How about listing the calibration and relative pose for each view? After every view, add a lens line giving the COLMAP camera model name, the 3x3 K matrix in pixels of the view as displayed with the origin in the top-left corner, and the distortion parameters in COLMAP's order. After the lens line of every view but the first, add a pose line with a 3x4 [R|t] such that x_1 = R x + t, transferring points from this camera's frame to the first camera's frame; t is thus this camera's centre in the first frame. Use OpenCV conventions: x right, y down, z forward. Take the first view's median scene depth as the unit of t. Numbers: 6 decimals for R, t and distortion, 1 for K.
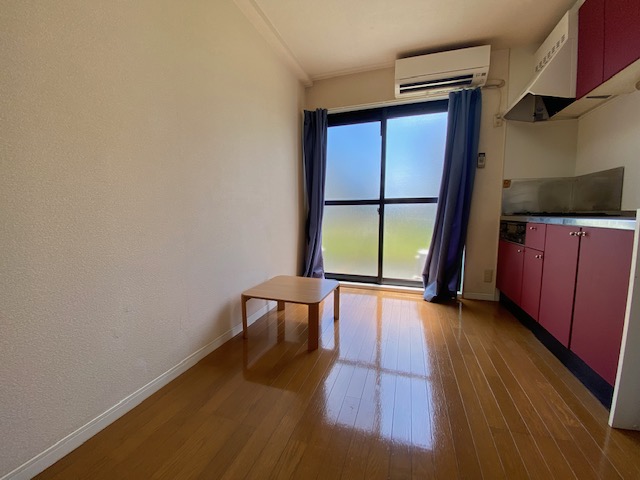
lens RADIAL K [[260.3, 0, 319.4], [0, 260.3, 240.7], [0, 0, 1]] dist [0.001007, -0.012247]
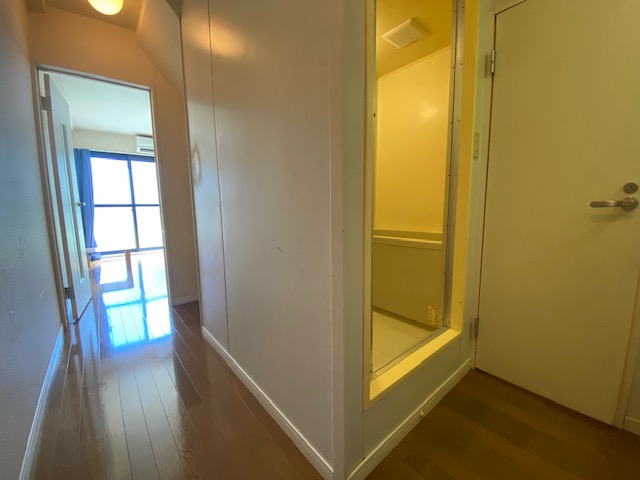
lens RADIAL K [[260.3, 0, 319.4], [0, 260.3, 240.7], [0, 0, 1]] dist [0.001007, -0.012247]
pose [[0.514460, -0.104565, 0.851115, -0.719902], [0.107723, 0.992555, 0.056828, 0.143969], [-0.850721, 0.062449, 0.521894, -1.125576]]
